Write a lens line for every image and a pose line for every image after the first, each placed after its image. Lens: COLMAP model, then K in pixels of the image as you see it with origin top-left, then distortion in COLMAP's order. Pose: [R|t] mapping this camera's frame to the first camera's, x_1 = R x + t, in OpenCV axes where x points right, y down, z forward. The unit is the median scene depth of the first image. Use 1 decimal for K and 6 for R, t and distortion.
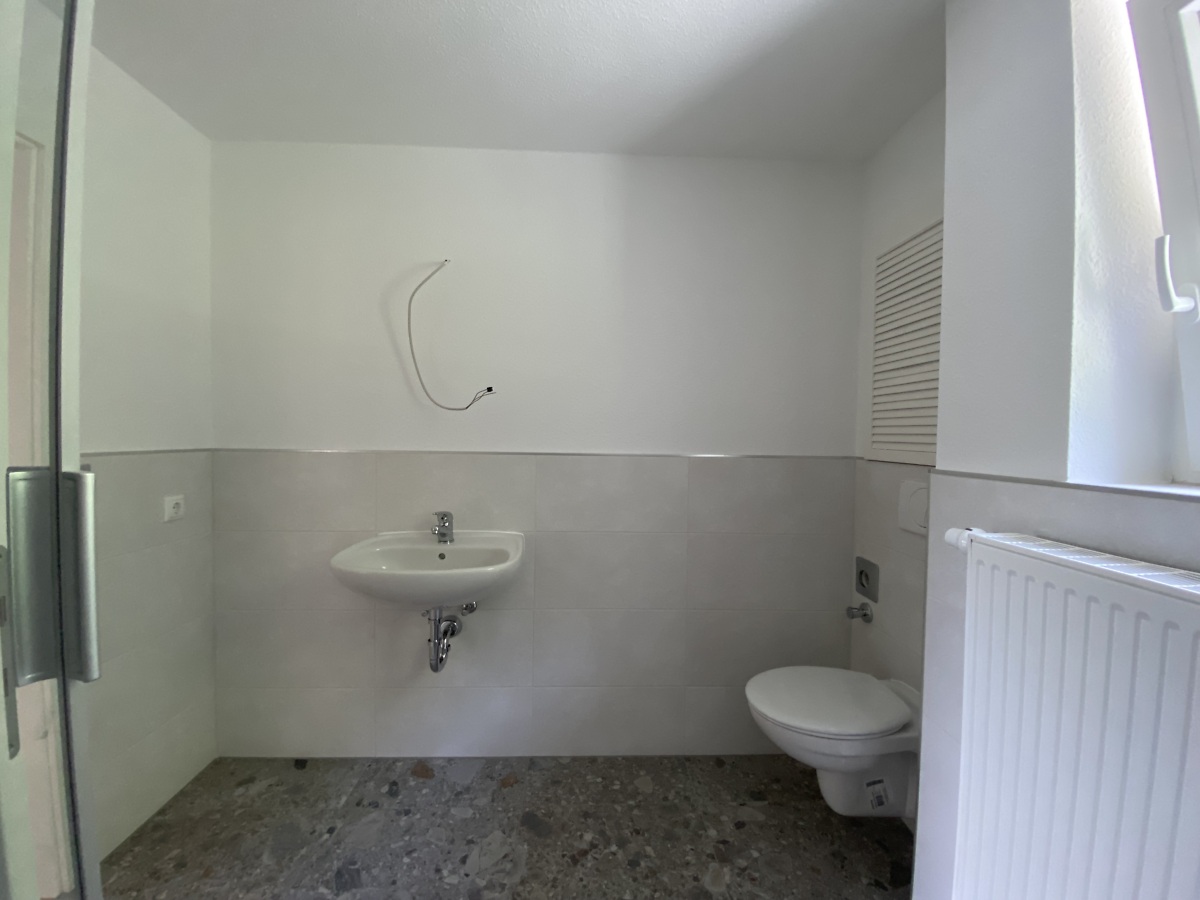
lens RADIAL K [[483.1, 0, 602.6], [0, 483.1, 448.7], [0, 0, 1]] dist [-0.009522, -0.009041]
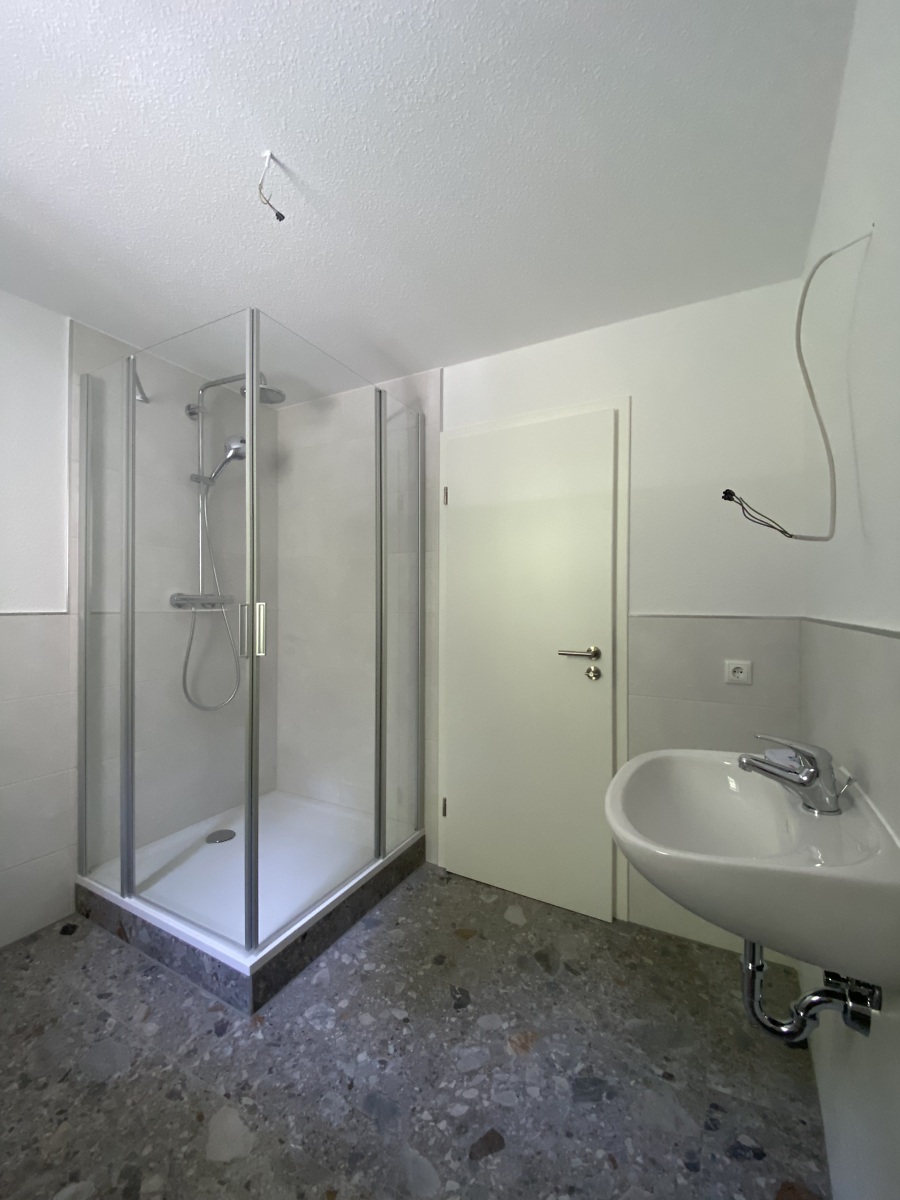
lens RADIAL K [[483.1, 0, 448.7], [0, 483.1, 598.9], [0, 0, 1]] dist [-0.009522, -0.009041]
pose [[-0.516613, -0.020767, -0.855967, 0.348707], [-0.036131, 0.999344, -0.002439, -0.010115], [0.855456, 0.029667, -0.517025, 1.088681]]
